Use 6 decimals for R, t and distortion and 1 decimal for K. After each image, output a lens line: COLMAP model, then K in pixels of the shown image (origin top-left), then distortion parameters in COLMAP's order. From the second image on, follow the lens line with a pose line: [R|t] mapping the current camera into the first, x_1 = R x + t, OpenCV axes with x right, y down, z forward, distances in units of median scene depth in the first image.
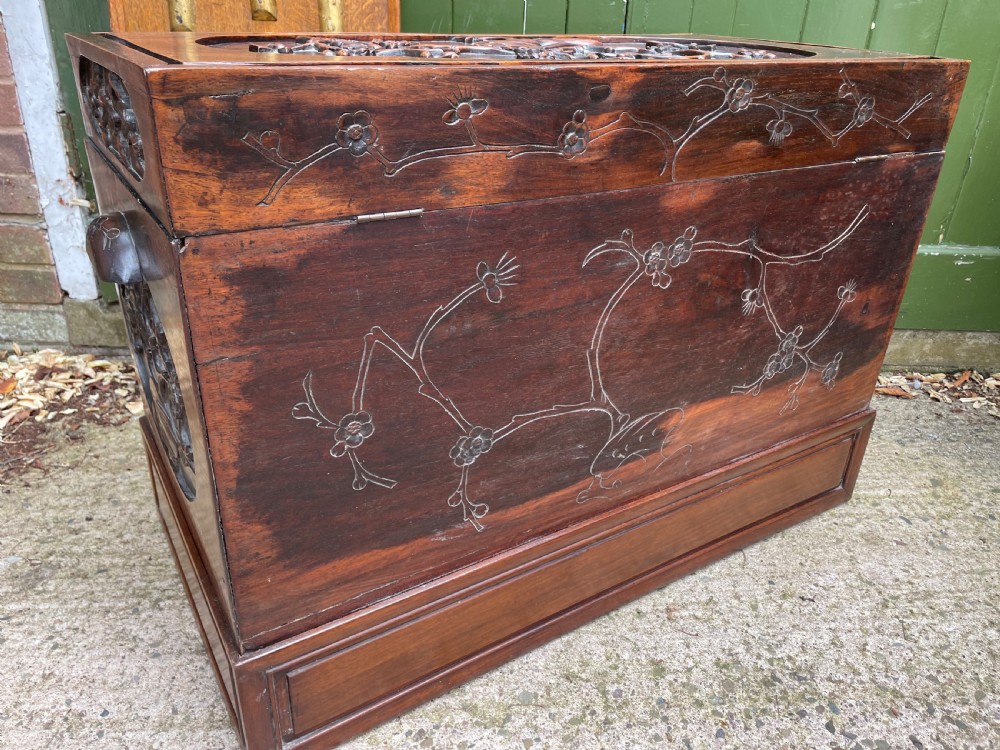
lens RADIAL K [[758.4, 0, 500.6], [0, 758.4, 371.7], [0, 0, 1]] dist [0.077743, -0.109610]
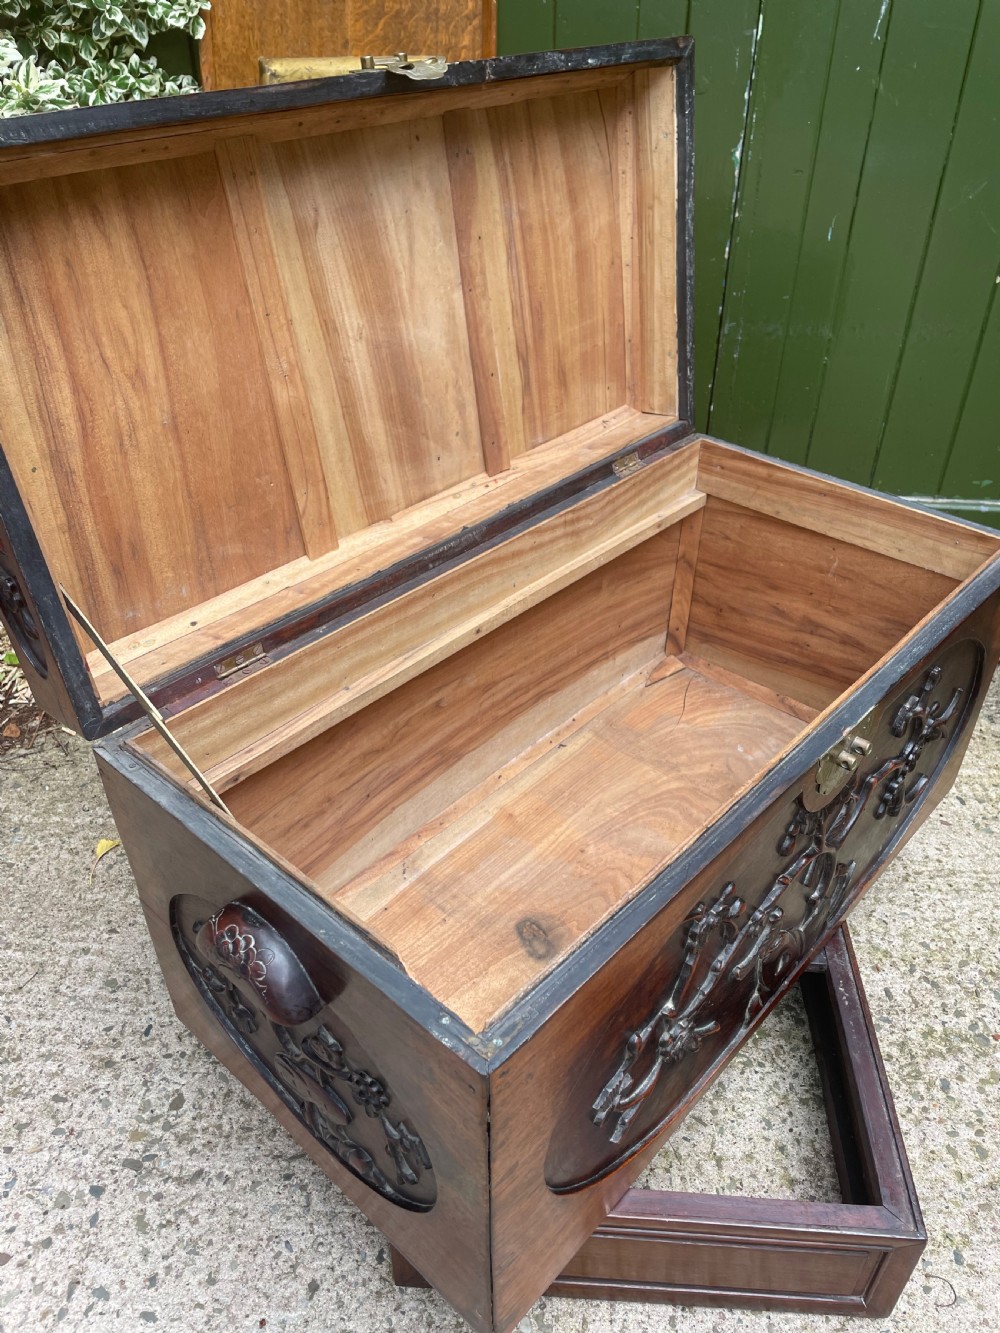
lens RADIAL K [[1011.0, 0, 506.6], [0, 1011.0, 662.1], [0, 0, 1]] dist [0.077743, -0.109610]
pose [[0.989290, 0.051592, -0.136540, 0.120382], [-0.032359, 0.989693, 0.139505, -0.195066], [0.142330, -0.133592, 0.980763, -0.489734]]
